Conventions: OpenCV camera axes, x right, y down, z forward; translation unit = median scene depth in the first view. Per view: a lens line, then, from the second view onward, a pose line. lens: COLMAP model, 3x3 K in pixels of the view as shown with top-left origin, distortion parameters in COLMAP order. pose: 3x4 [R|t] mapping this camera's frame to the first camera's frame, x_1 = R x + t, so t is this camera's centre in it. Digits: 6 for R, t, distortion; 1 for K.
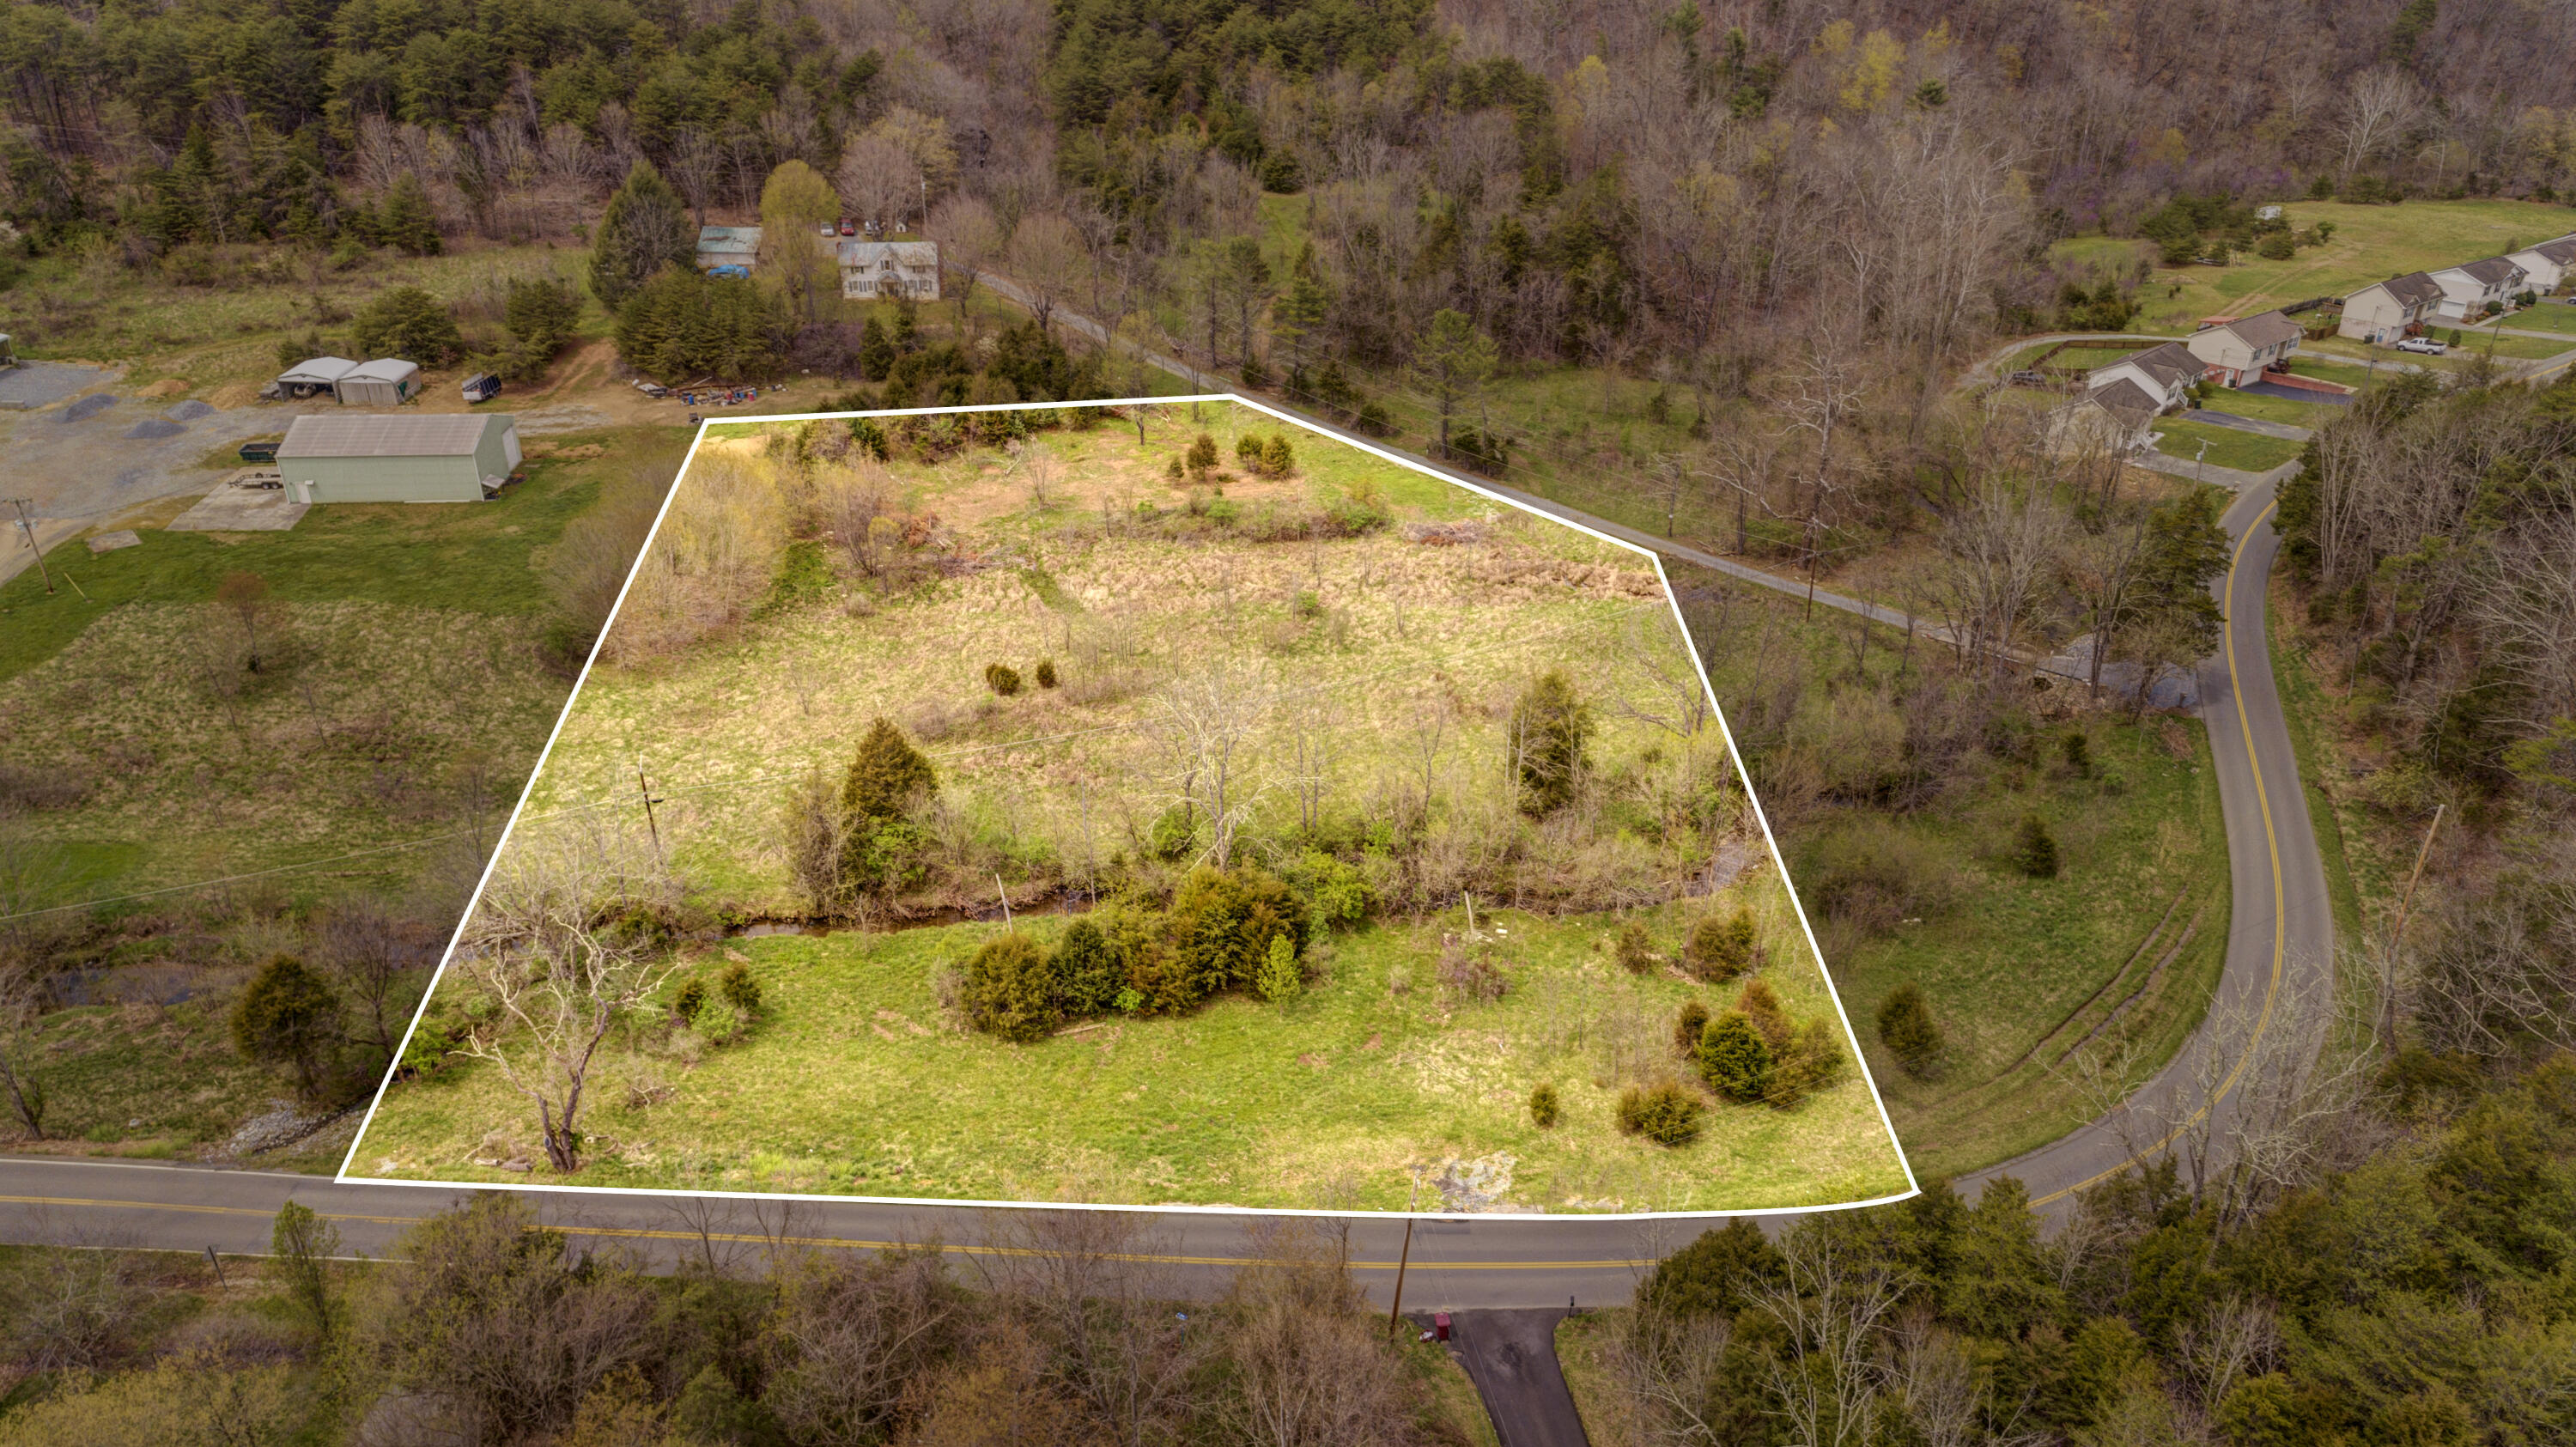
lens RADIAL K [[1776.9, 0, 1293.1], [0, 1776.9, 648.0], [0, 0, 1]] dist [0.025287, 0.006957]
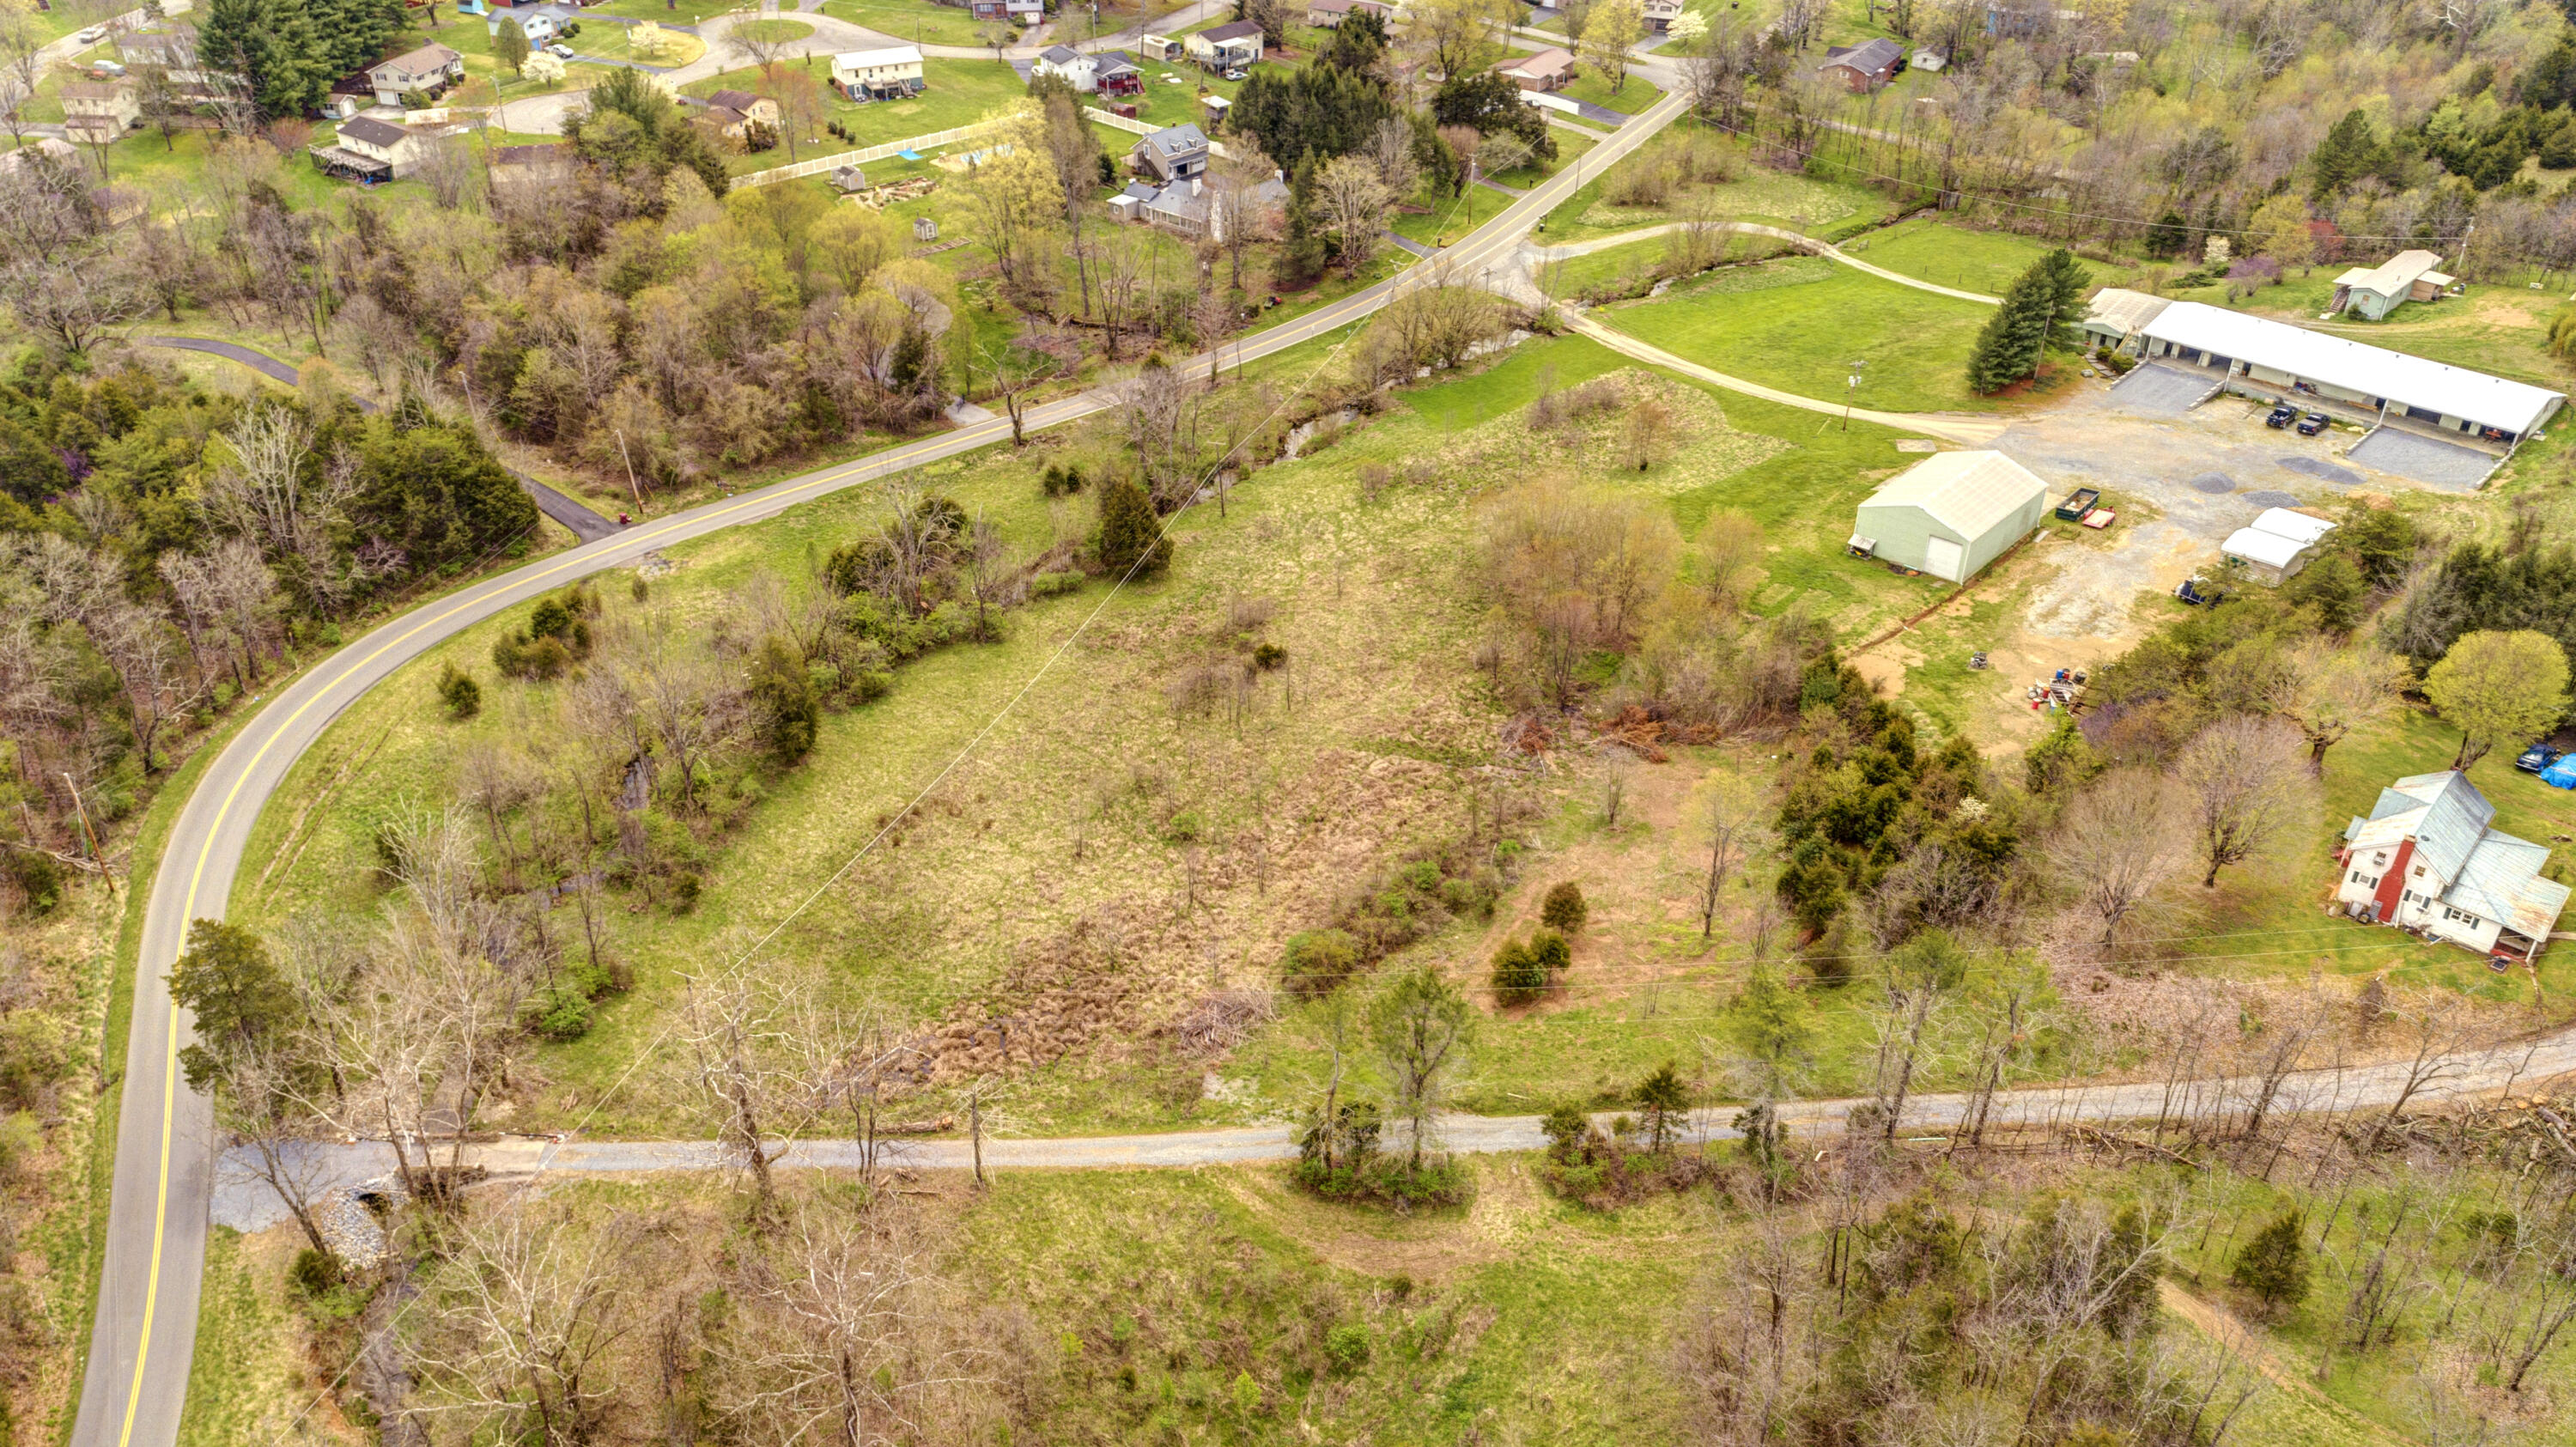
lens RADIAL K [[2051.4, 0, 1288.0], [0, 2051.4, 723.5], [0, 0, 1]] dist [0.024179, -0.002100]
pose [[-0.724914, 0.348524, -0.594164, 0.576912], [-0.296460, 0.620737, 0.725808, -0.837156], [0.621781, 0.702294, -0.346657, 1.334694]]
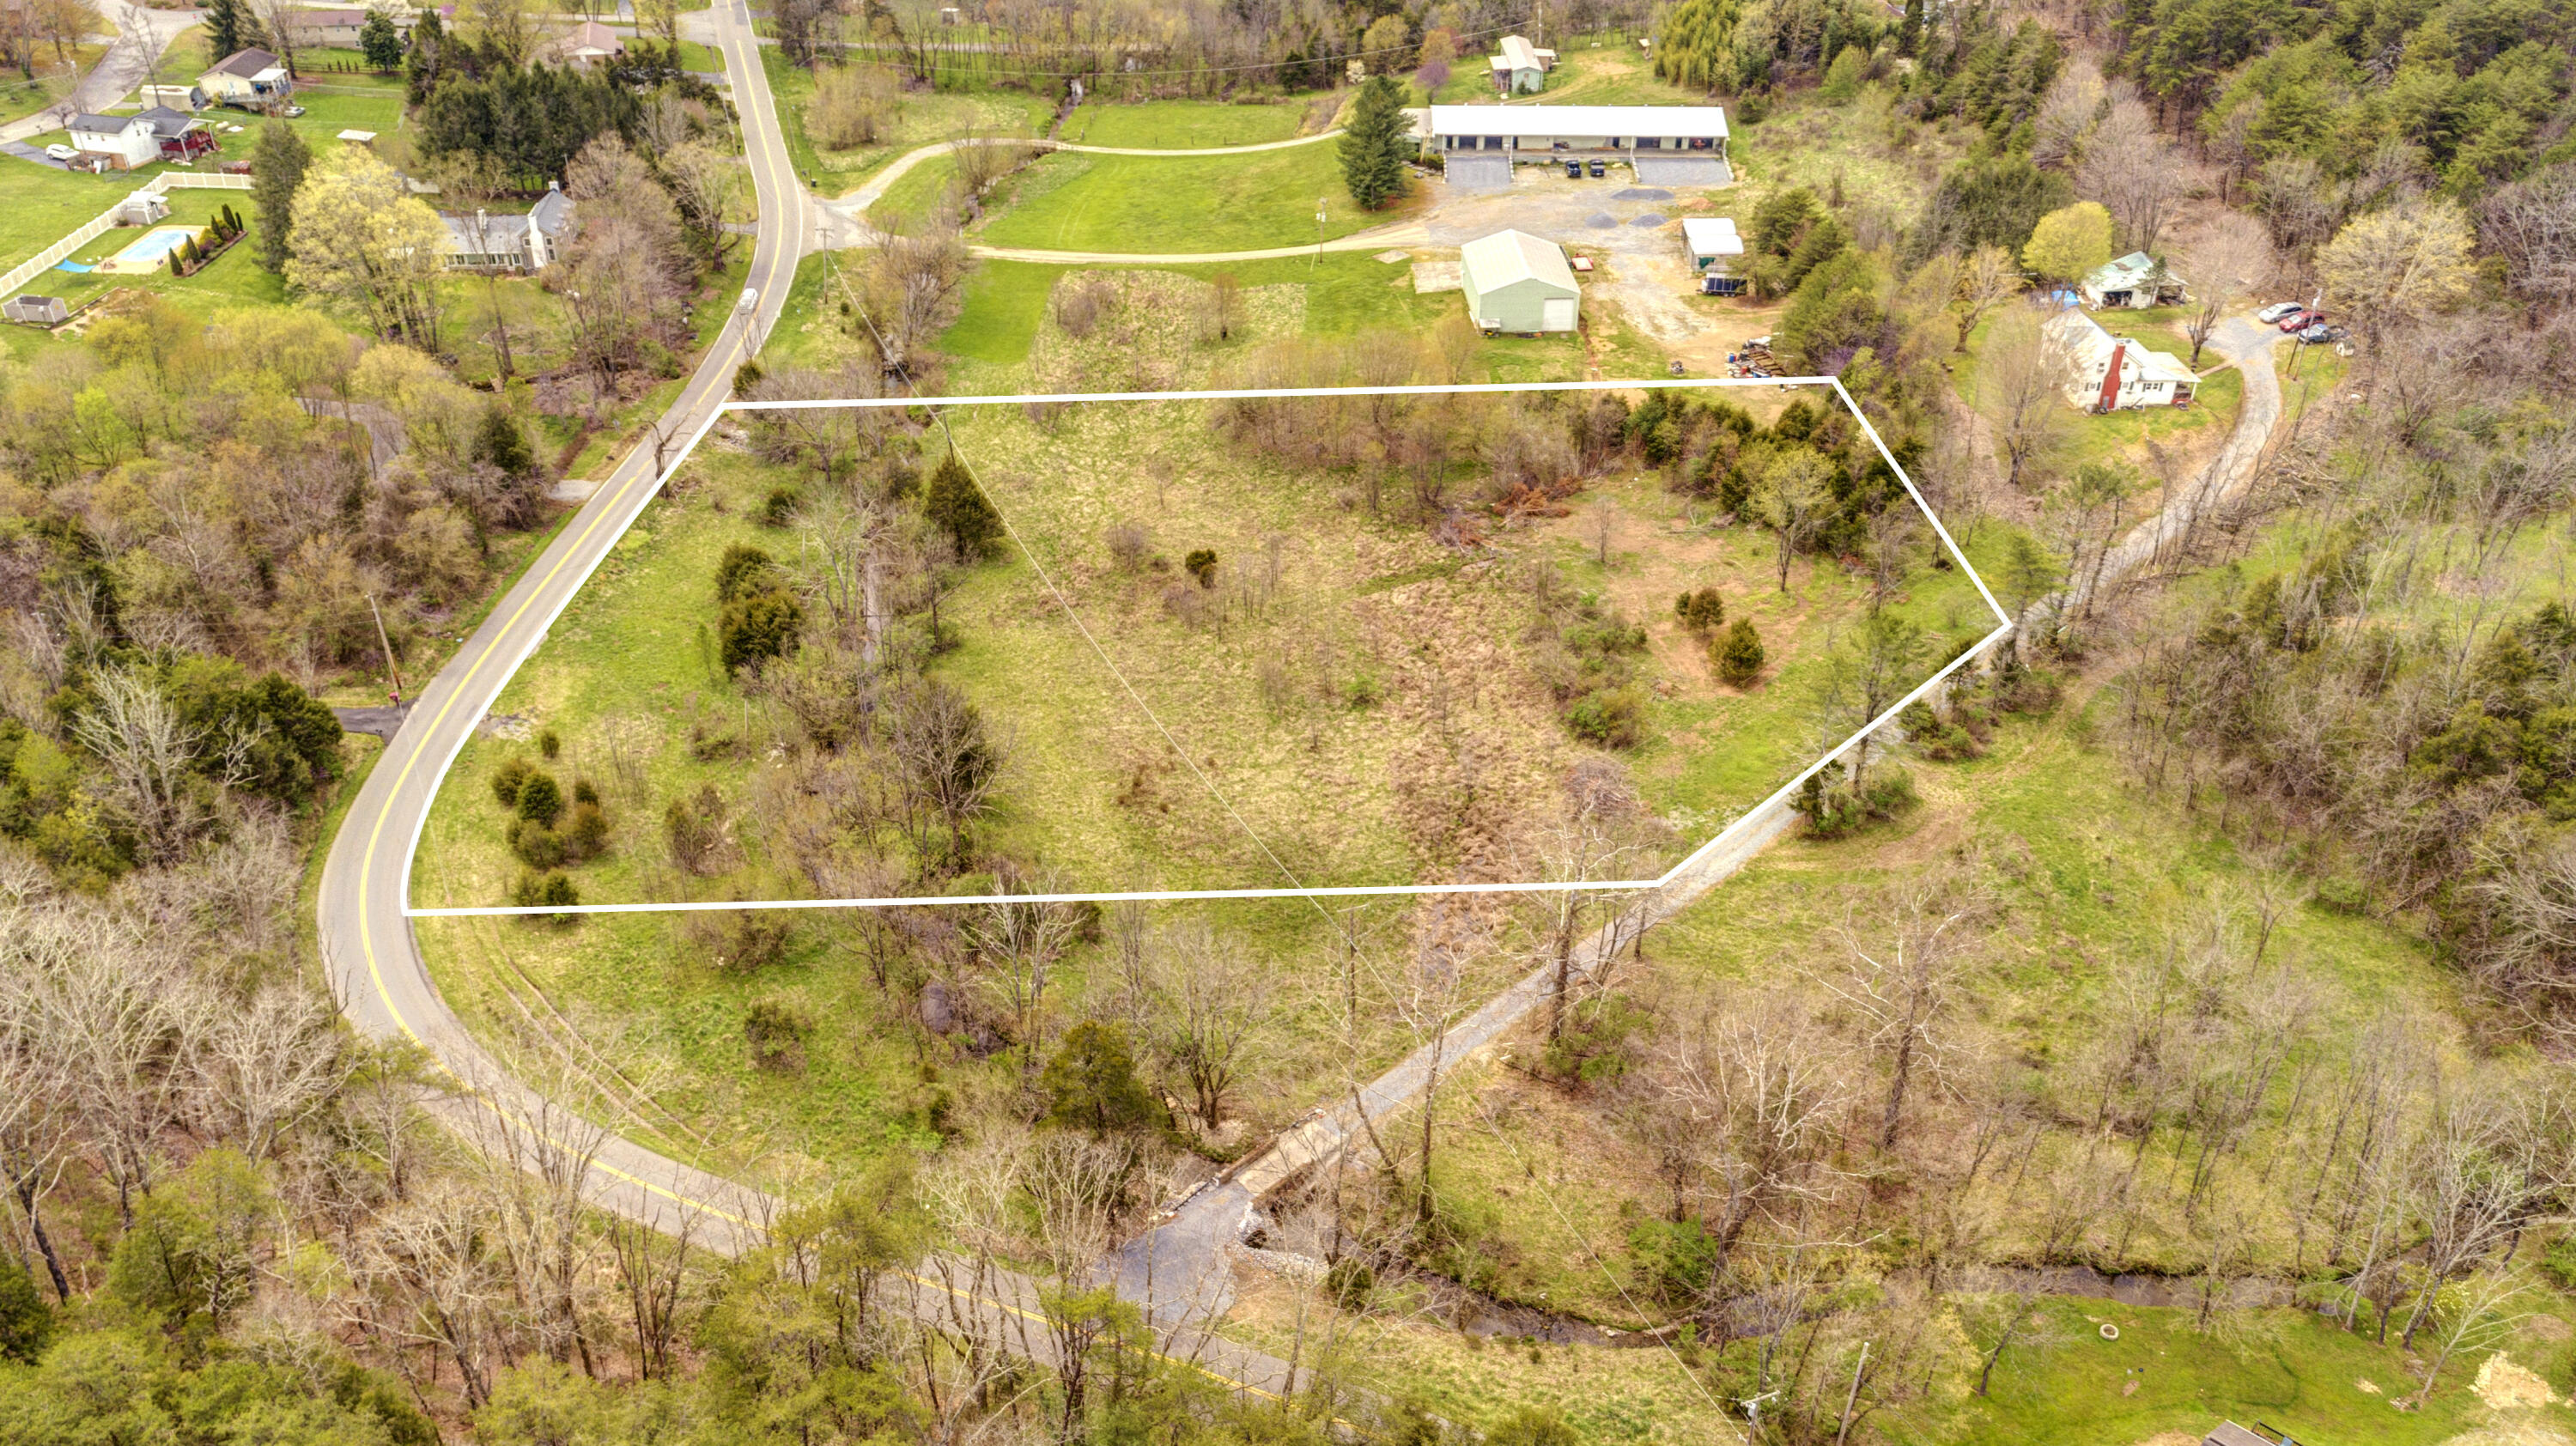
lens RADIAL K [[2110.4, 0, 1291.4], [0, 2110.4, 809.7], [0, 0, 1]] dist [0.027069, -0.000063]
pose [[-0.035823, 0.544558, -0.837958, 1.020006], [-0.419428, 0.752880, 0.507200, -0.548761], [0.907082, 0.369633, 0.201432, 0.728514]]
